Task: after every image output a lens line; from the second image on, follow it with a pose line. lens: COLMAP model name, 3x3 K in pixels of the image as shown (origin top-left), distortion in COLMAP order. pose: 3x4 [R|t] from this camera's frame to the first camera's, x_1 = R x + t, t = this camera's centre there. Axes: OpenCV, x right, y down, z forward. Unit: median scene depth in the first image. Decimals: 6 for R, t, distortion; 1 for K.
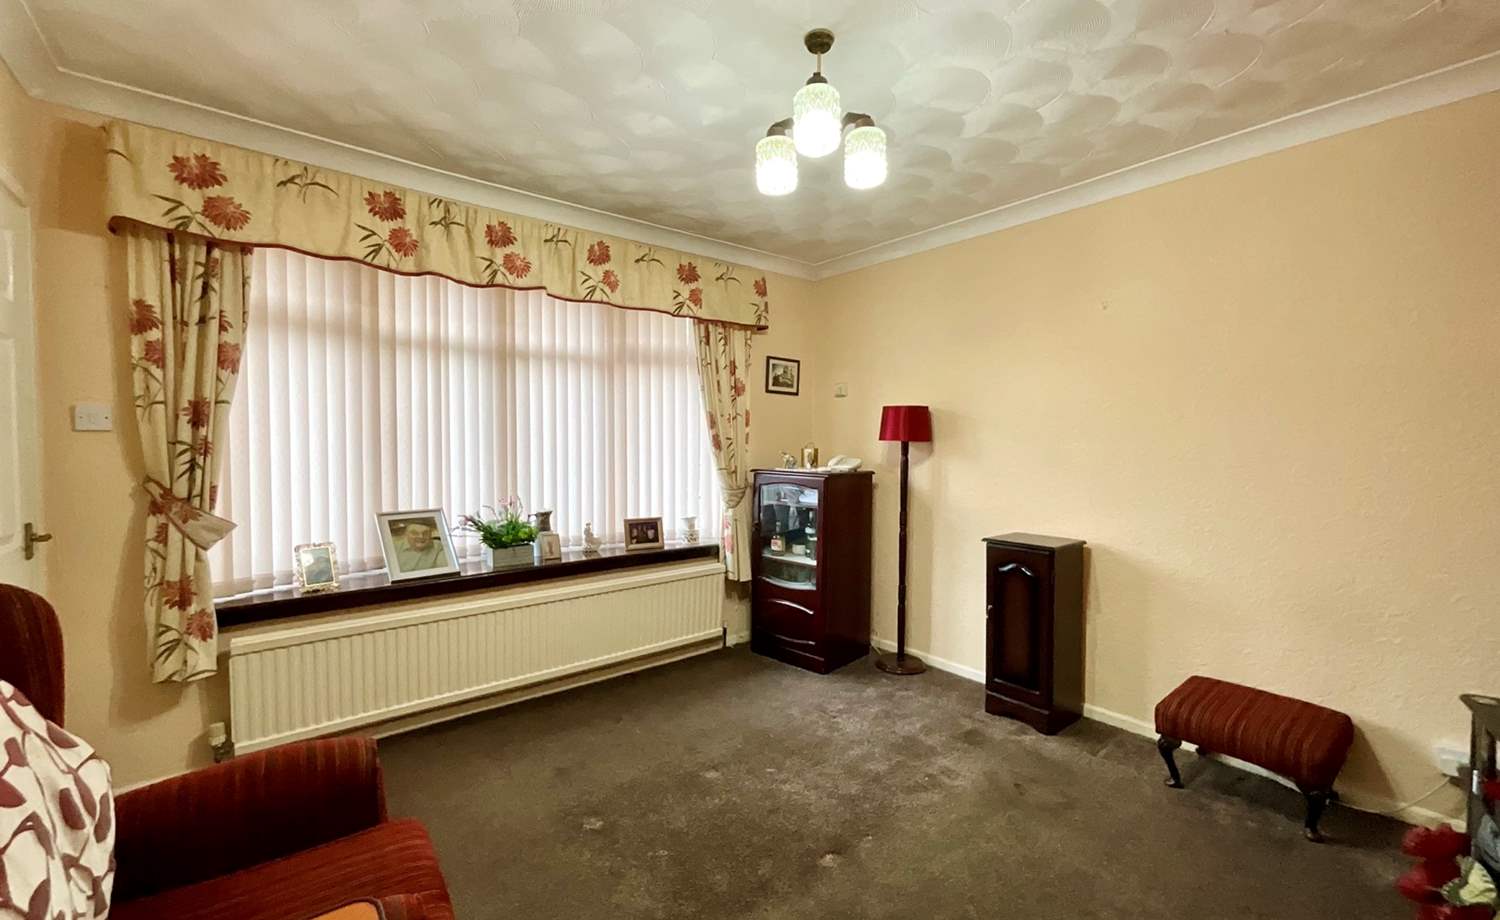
lens RADIAL K [[612.4, 0, 747.6], [0, 612.4, 458.8], [0, 0, 1]] dist [-0.001969, -0.000428]
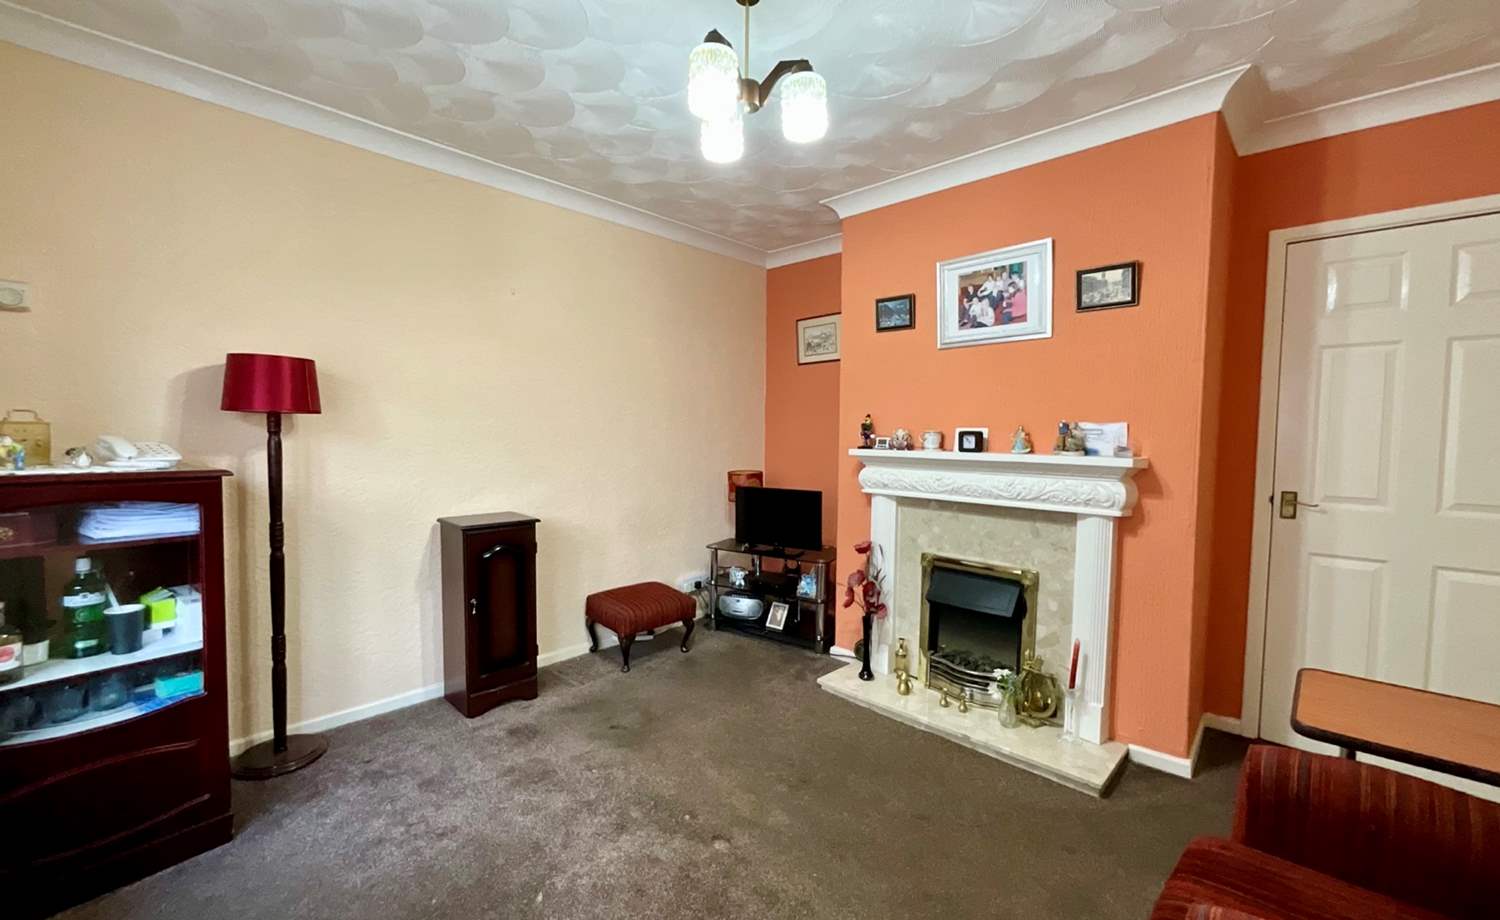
lens RADIAL K [[612.4, 0, 747.6], [0, 612.4, 458.8], [0, 0, 1]] dist [-0.001969, -0.000428]
pose [[-0.136707, -0.049259, 0.989386, -0.568661], [0.014612, 0.998554, 0.051734, -0.006080], [-0.990504, 0.021529, -0.135789, 0.763828]]
